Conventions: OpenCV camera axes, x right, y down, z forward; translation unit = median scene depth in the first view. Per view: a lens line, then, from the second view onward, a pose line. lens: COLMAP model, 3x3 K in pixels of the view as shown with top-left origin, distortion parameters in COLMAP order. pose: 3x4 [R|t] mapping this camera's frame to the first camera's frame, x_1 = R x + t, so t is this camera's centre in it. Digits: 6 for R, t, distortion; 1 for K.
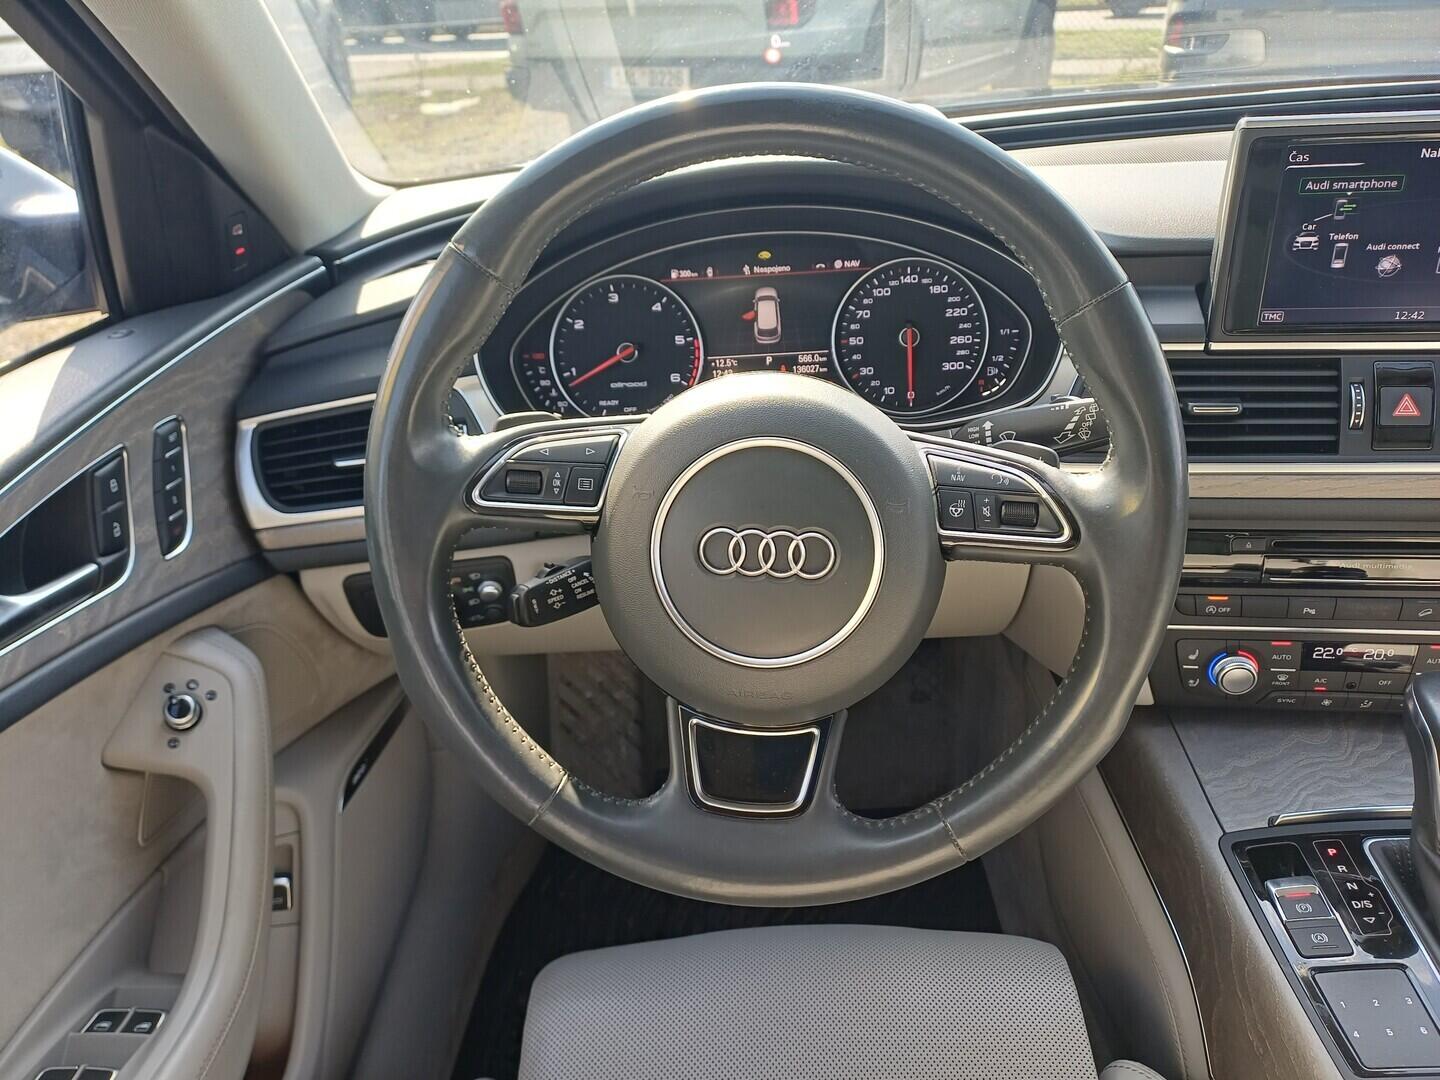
lens RADIAL K [[1064.0, 0, 719.8], [0, 1064.0, 556.4], [0, 0, 1]] dist [0.034078, -0.026611]
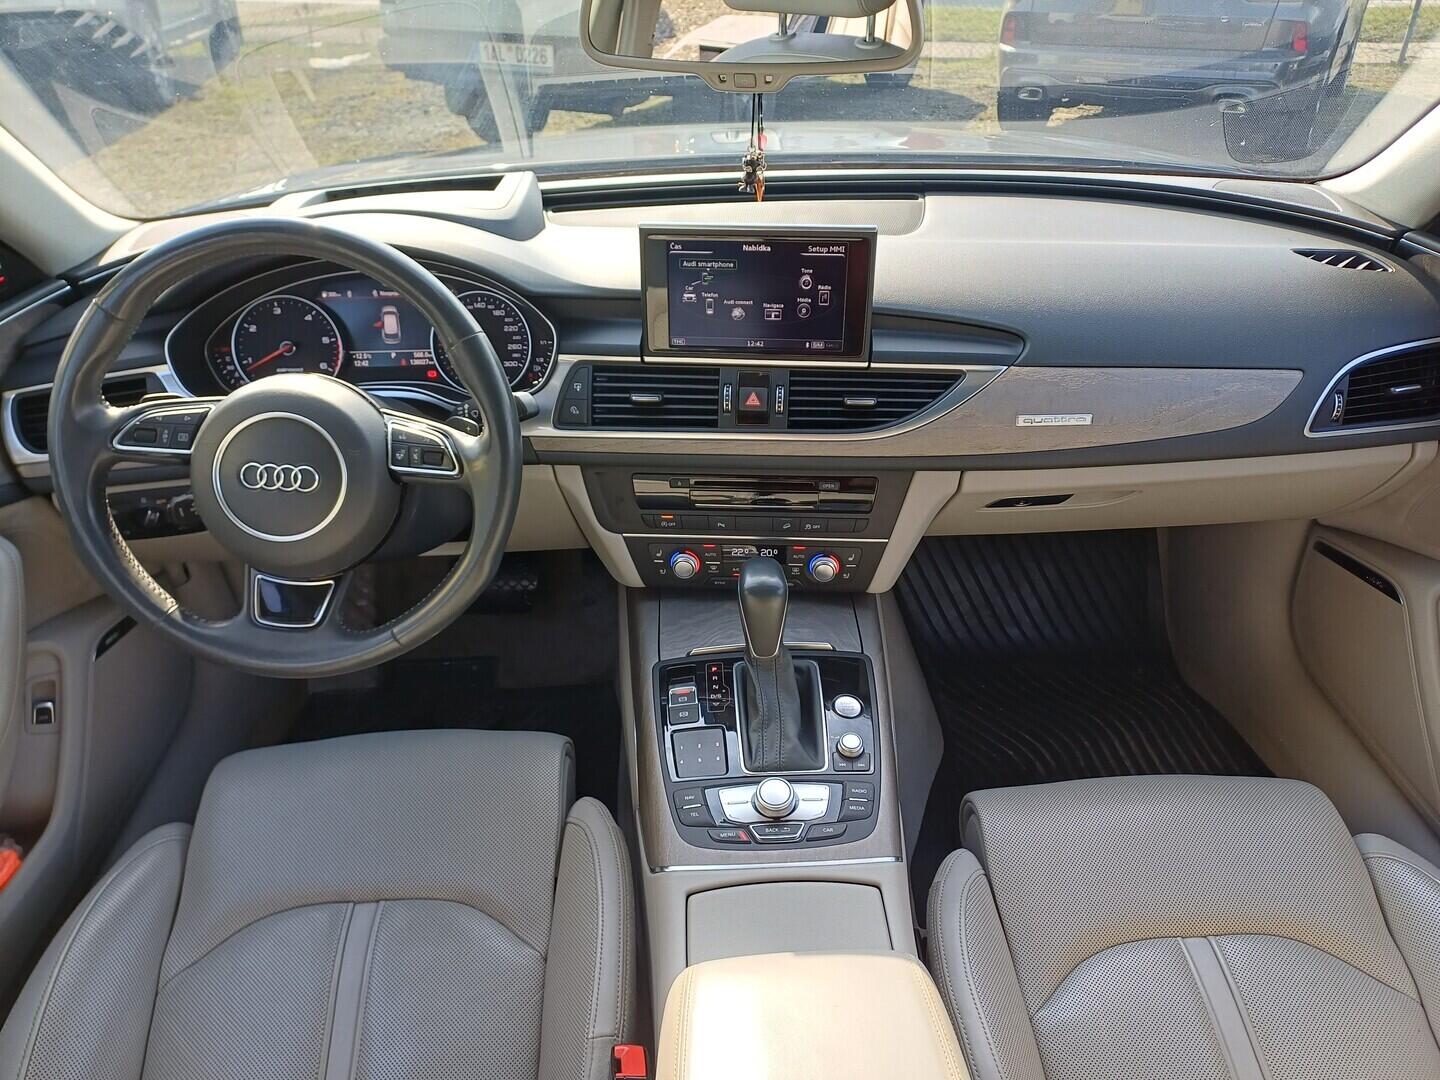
lens RADIAL K [[1028.0, 0, 720.7], [0, 1028.0, 548.7], [0, 0, 1]] dist [0.089662, -0.136241]
pose [[0.996149, 0.006156, 0.087464, 0.403024], [-0.009331, 0.999310, 0.035939, 0.030066], [-0.087182, -0.036616, 0.995519, -0.520362]]
